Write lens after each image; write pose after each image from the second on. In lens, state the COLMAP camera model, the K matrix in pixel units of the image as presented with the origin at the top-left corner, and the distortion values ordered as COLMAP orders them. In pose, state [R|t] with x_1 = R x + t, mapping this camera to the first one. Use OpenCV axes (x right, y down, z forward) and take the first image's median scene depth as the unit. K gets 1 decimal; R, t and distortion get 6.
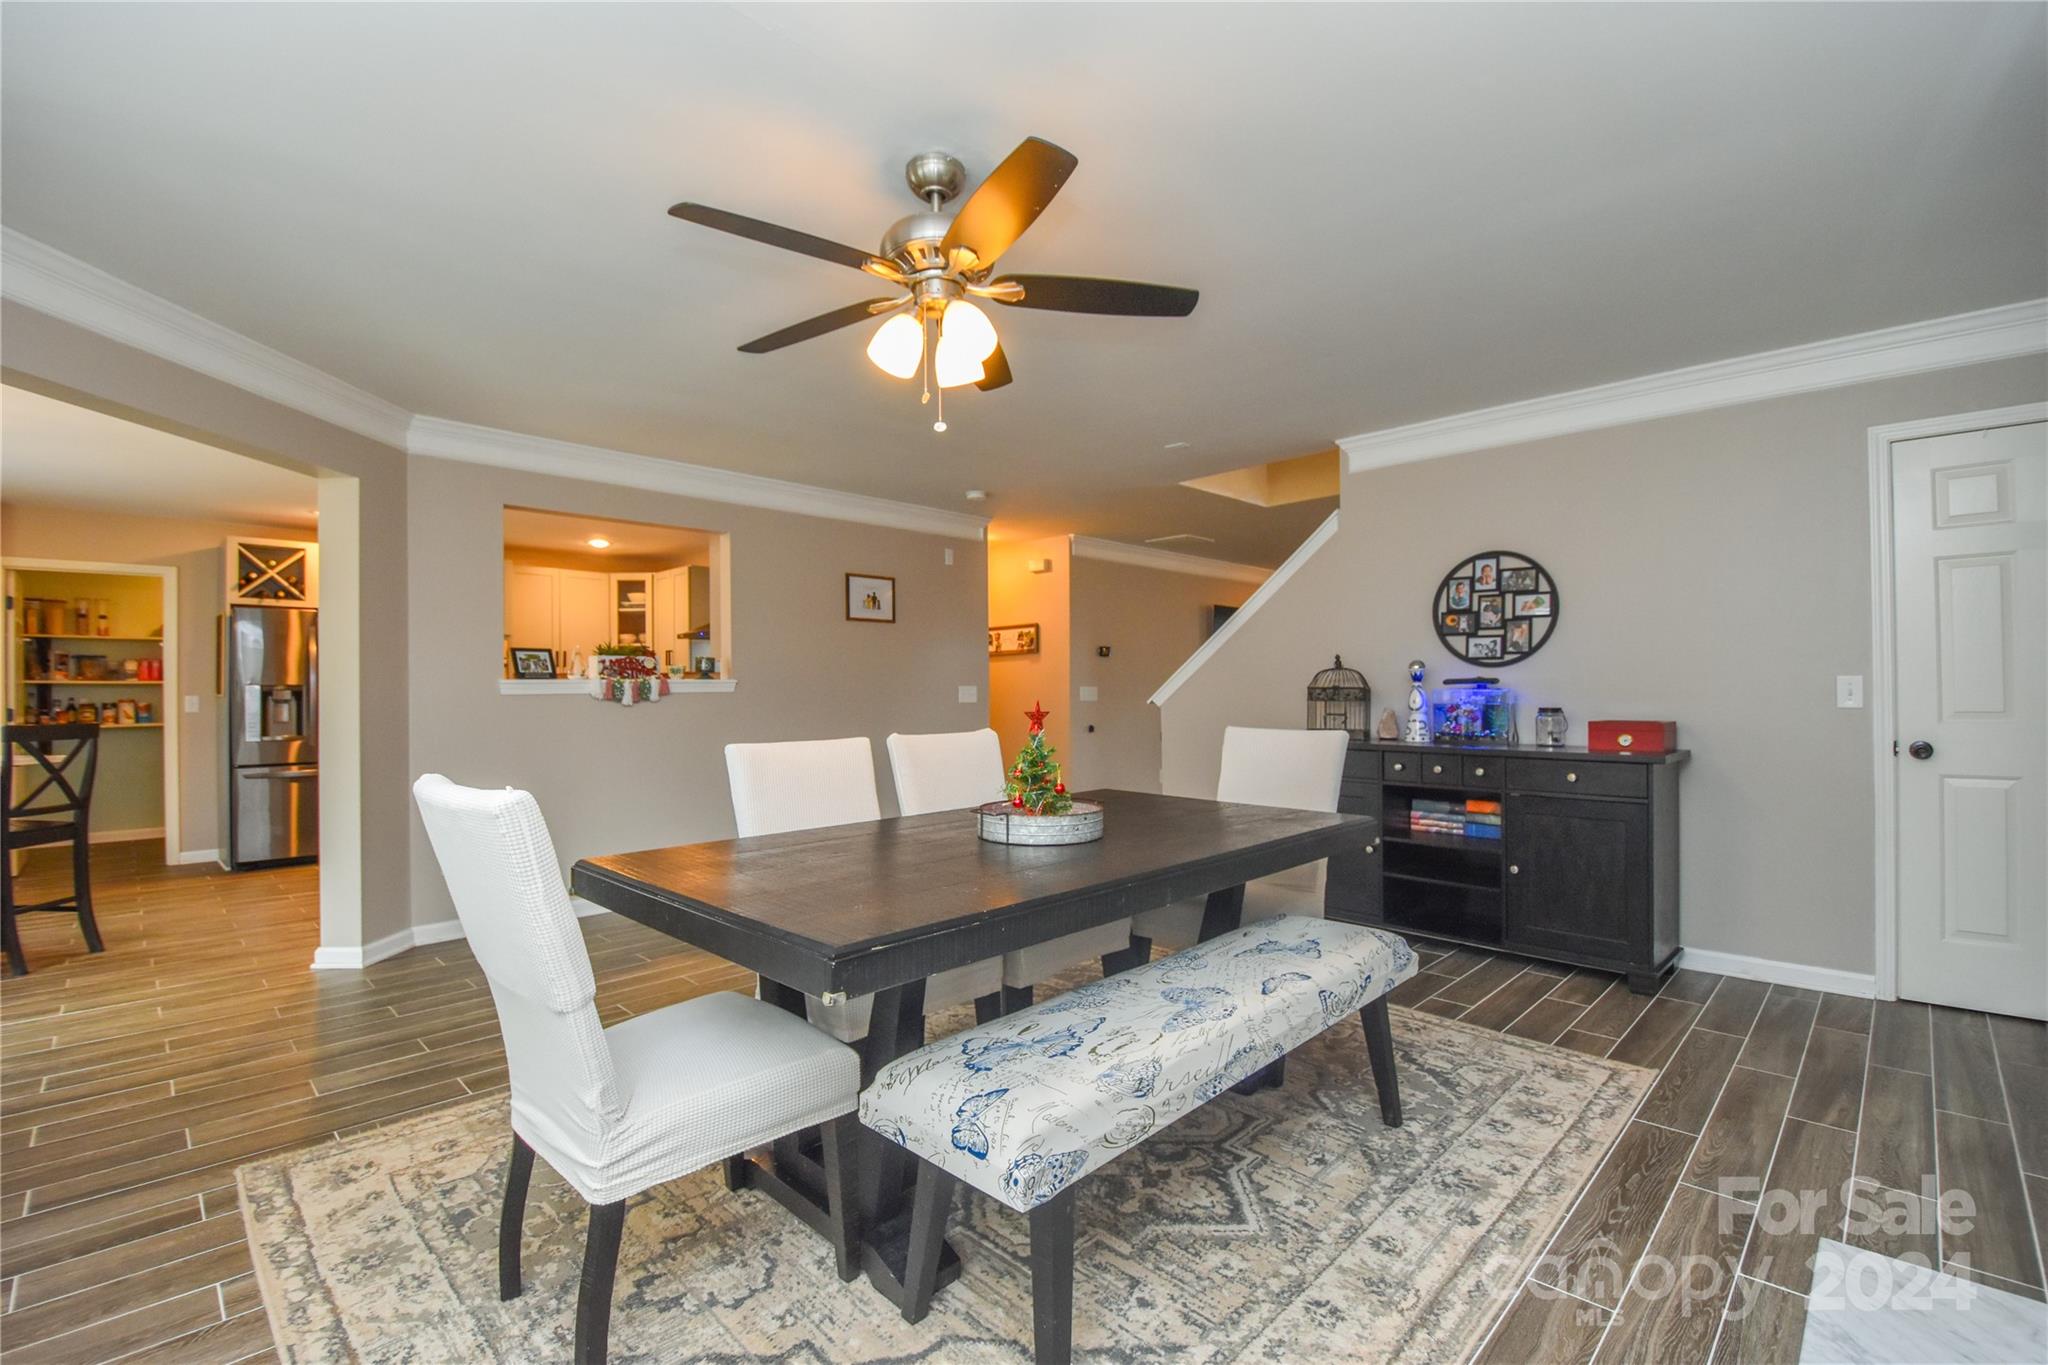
lens RADIAL K [[897.4, 0, 1016.8], [0, 897.4, 687.3], [0, 0, 1]] dist [0.000882, -0.012837]
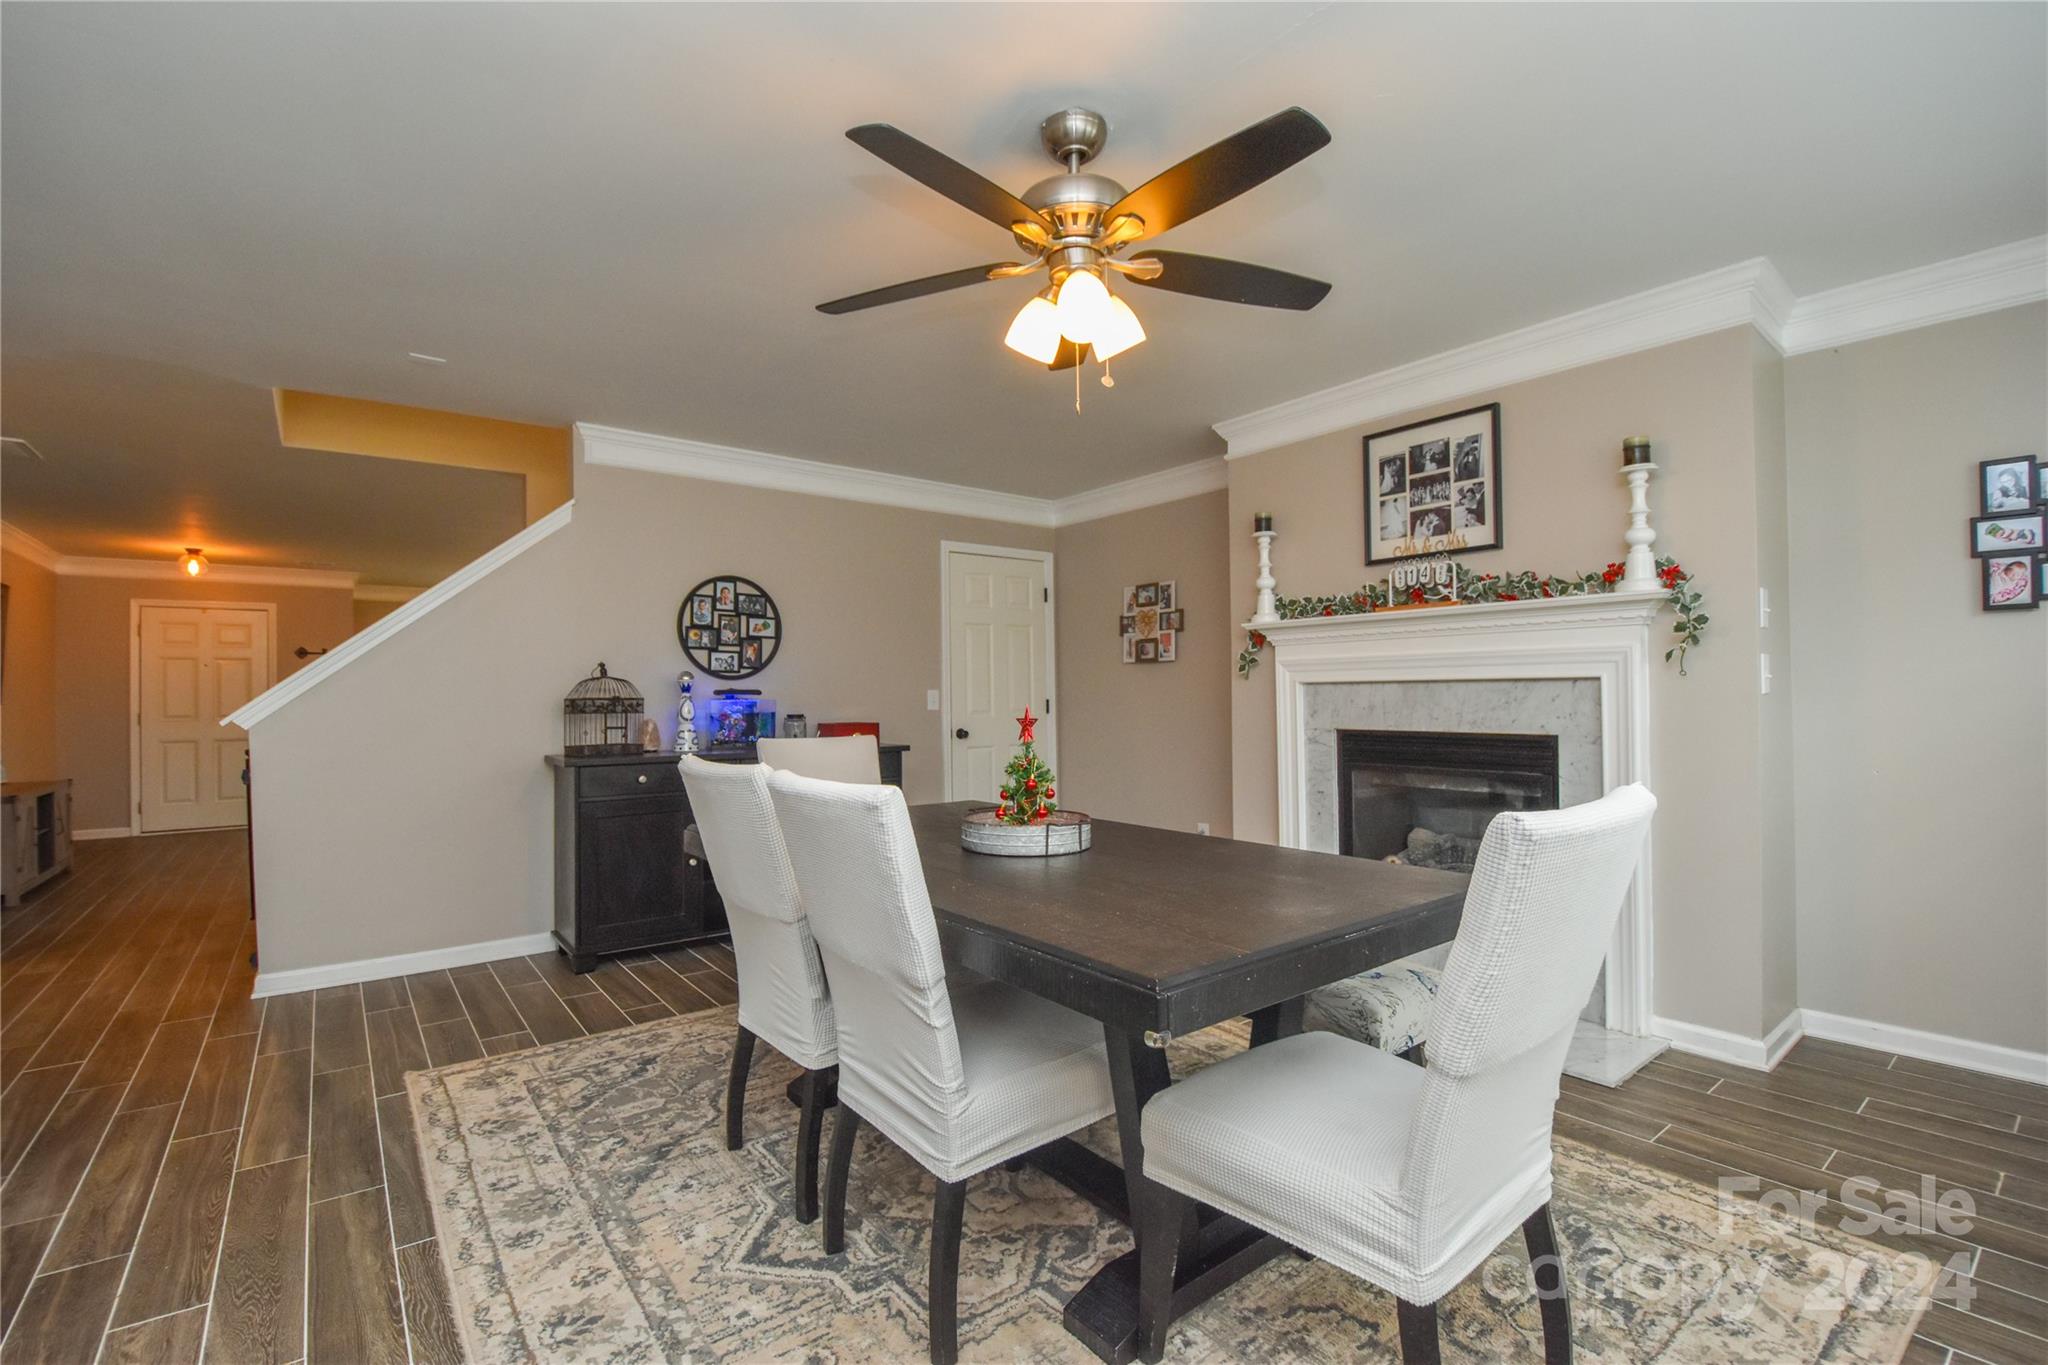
lens RADIAL K [[897.4, 0, 1022.3], [0, 897.4, 696.9], [0, 0, 1]] dist [0.000882, -0.012837]
pose [[0.127323, 0.002683, 0.991858, -0.494725], [0.003742, 0.999988, -0.003186, 0.003651], [-0.991854, 0.004117, 0.127312, 0.462823]]
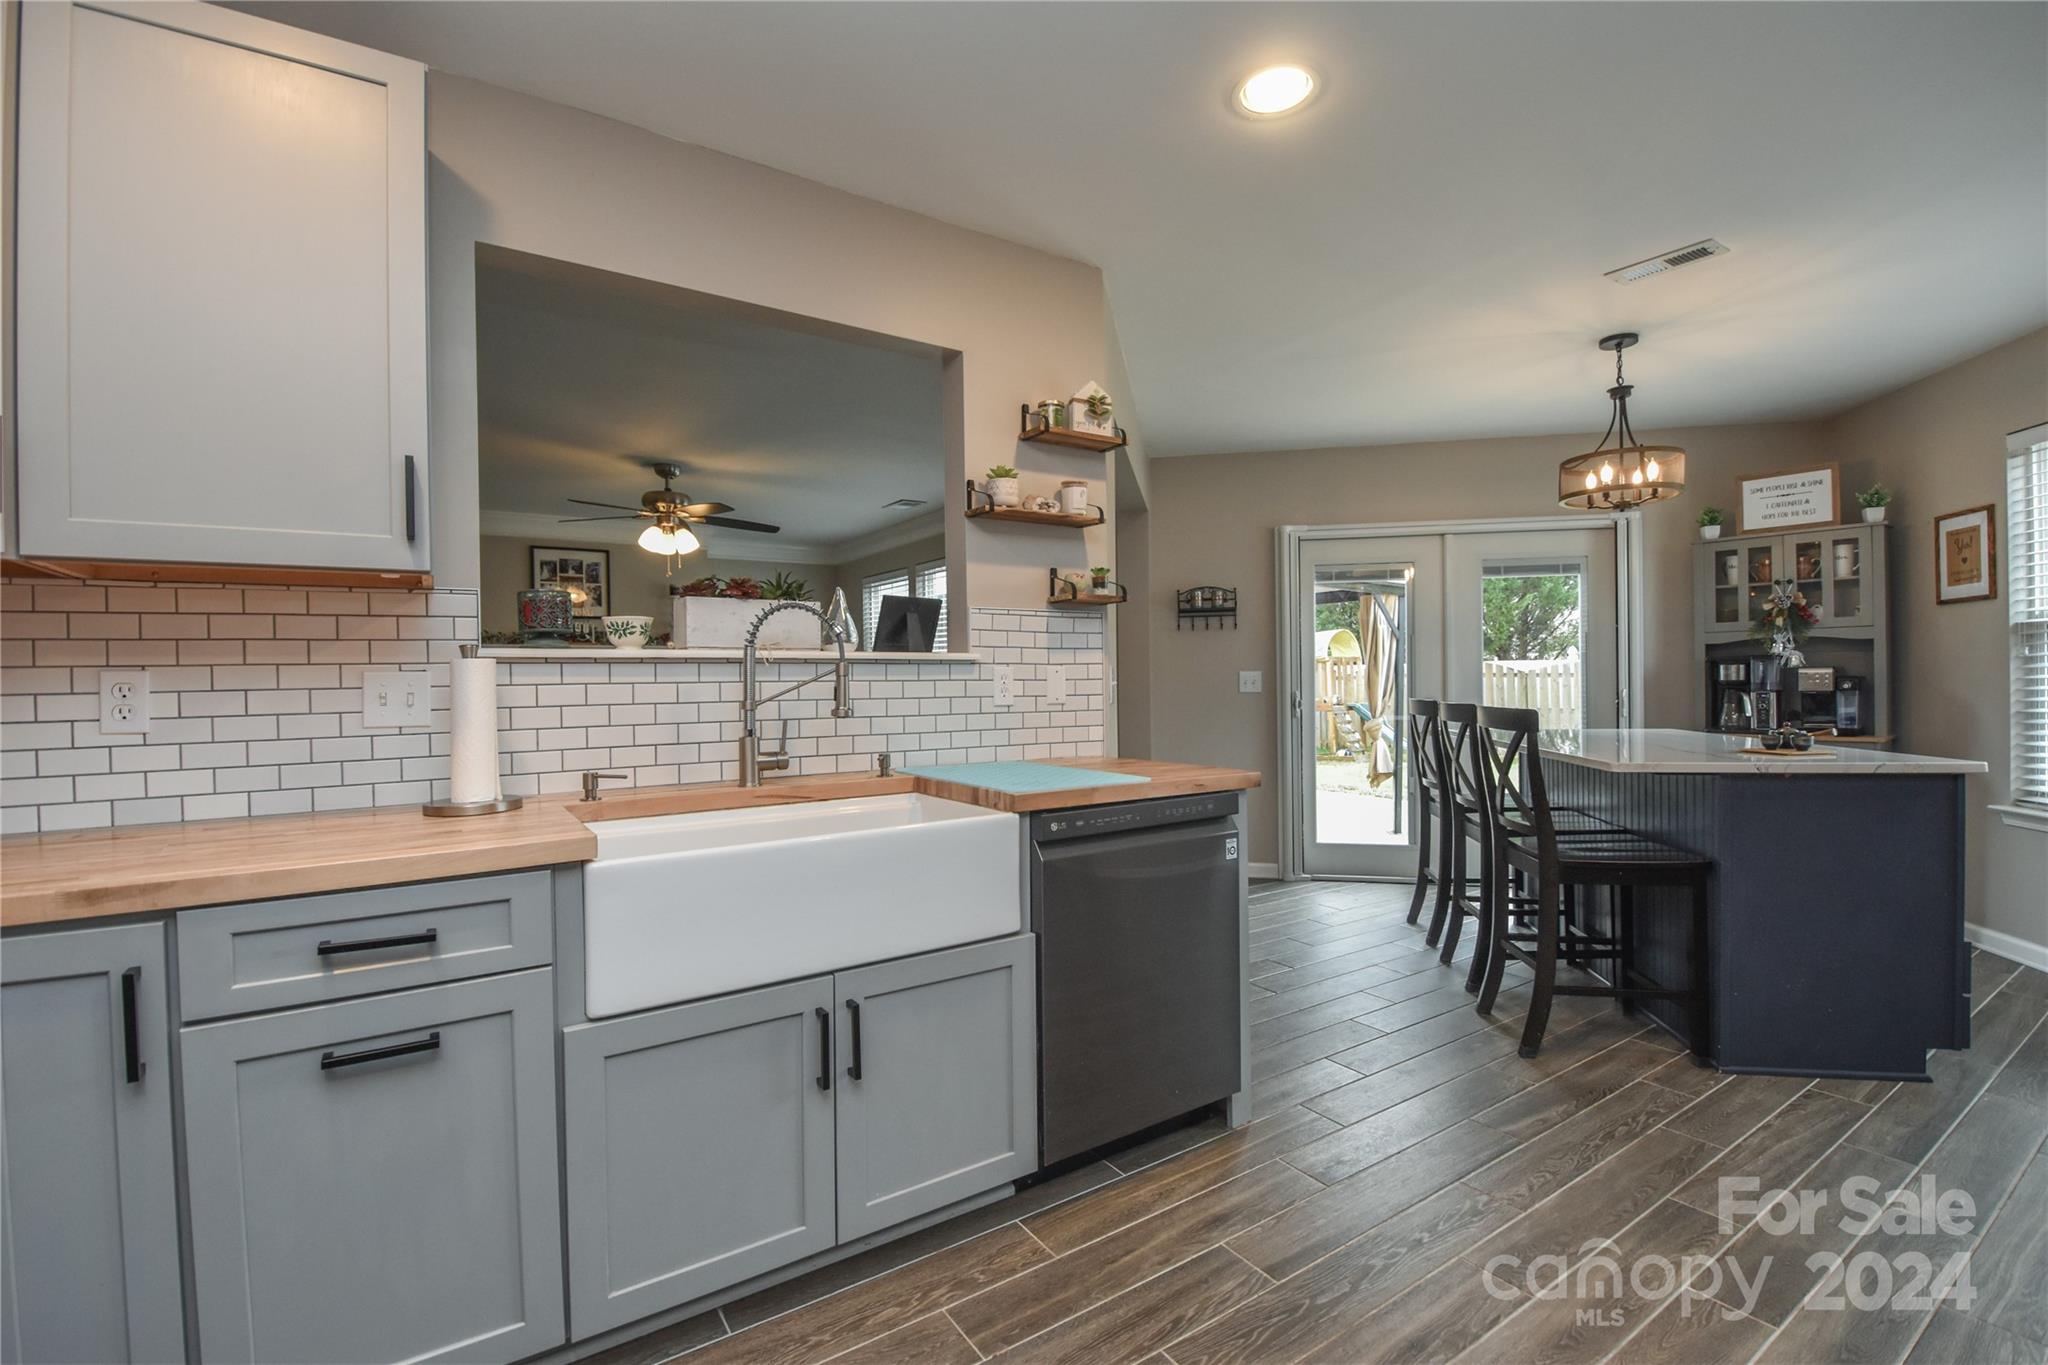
lens RADIAL K [[897.4, 0, 1026.3], [0, 897.4, 691.2], [0, 0, 1]] dist [0.000882, -0.012837]
pose [[-0.980762, 0.019693, 0.194211, -0.729114], [0.021343, 0.999752, 0.006404, 0.012409], [-0.194037, 0.010426, -0.980939, 1.559248]]
